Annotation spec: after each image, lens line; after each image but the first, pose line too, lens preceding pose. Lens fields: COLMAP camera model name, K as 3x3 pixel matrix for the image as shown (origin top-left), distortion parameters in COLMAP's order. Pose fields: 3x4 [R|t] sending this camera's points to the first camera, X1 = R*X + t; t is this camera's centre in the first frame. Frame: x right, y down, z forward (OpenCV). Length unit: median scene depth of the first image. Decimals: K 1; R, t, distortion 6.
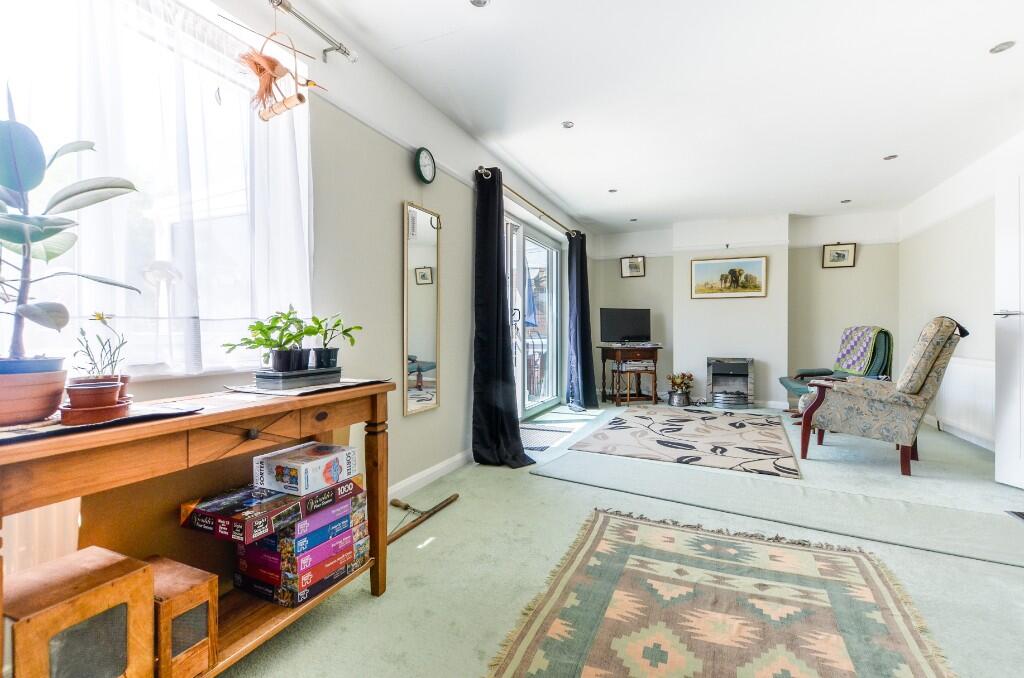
lens RADIAL K [[445.2, 0, 519.0], [0, 445.2, 333.2], [0, 0, 1]] dist [-0.010128, -0.000125]
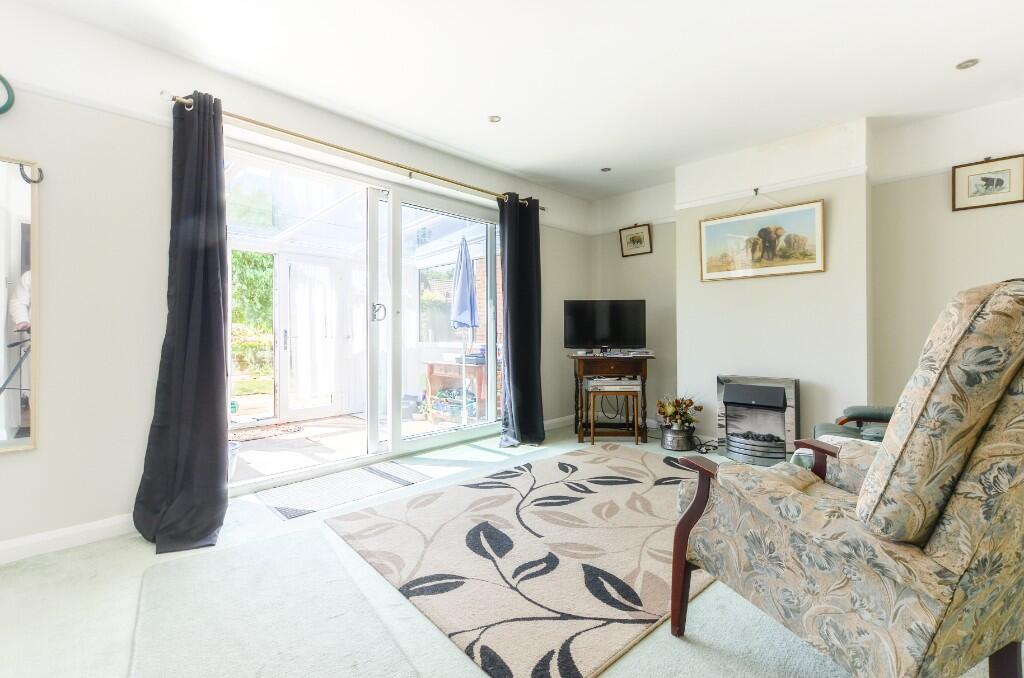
lens RADIAL K [[451.4, 0, 517.8], [0, 451.4, 334.3], [0, 0, 1]] dist [0.001682, -0.004250]
pose [[0.938041, -0.004708, -0.346492, 0.685037], [0.004224, 0.999989, -0.002151, -0.003172], [0.346498, 0.000555, 0.938050, 0.568026]]
